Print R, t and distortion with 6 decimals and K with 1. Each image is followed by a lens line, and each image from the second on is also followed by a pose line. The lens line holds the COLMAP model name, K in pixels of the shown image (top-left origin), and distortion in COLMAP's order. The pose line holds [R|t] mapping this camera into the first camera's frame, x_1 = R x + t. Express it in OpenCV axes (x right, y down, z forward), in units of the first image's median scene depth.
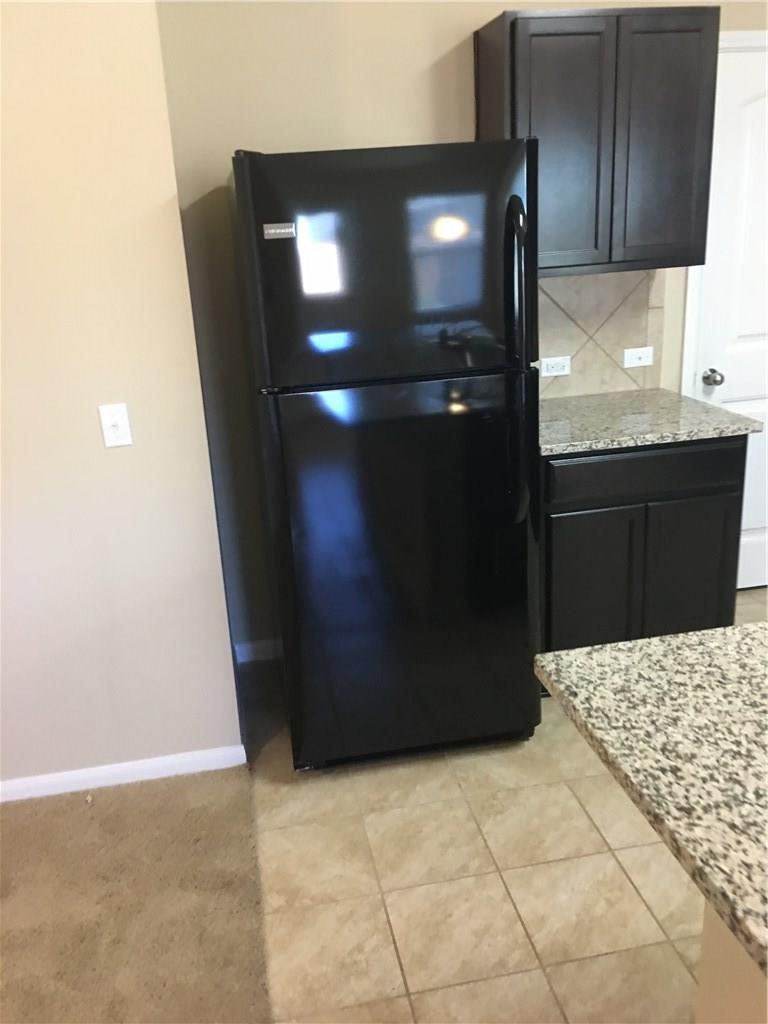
lens RADIAL K [[858.8, 0, 361.7], [0, 858.8, 497.0], [0, 0, 1]] dist [0.069736, -0.161329]
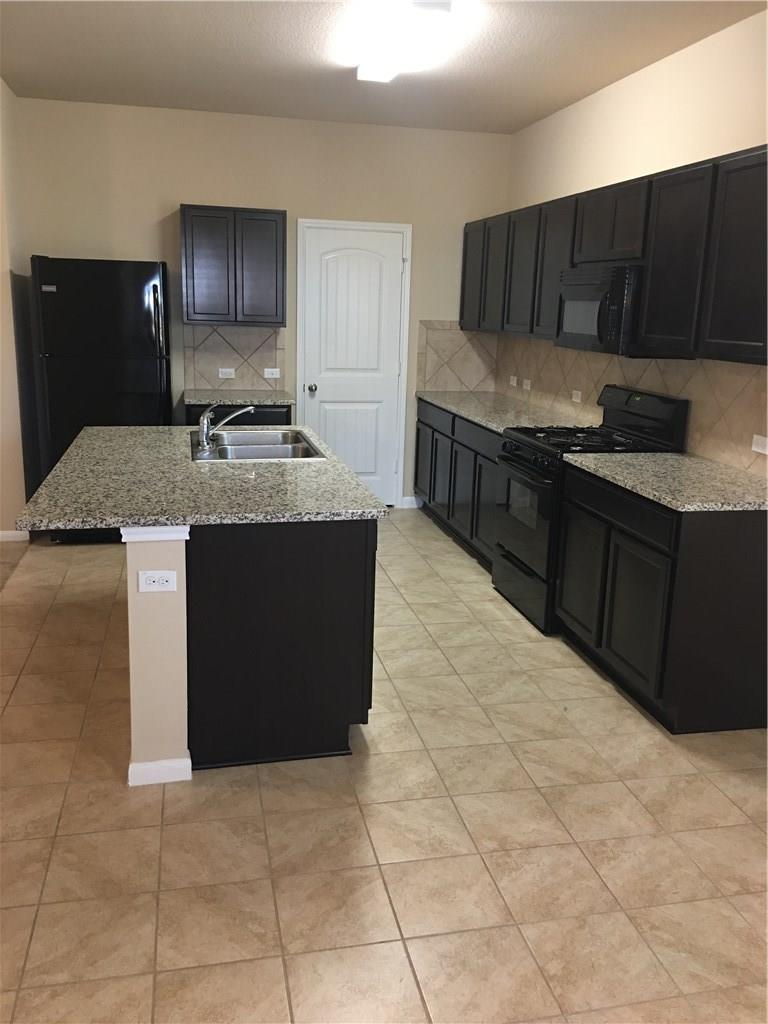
lens RADIAL K [[870.1, 0, 387.5], [0, 870.1, 505.6], [0, 0, 1]] dist [0.074372, -0.077837]
pose [[0.994773, 0.076785, 0.067315, 0.577021], [-0.071062, 0.993958, -0.083648, 0.345663], [-0.073332, 0.078427, 0.994219, -1.171924]]
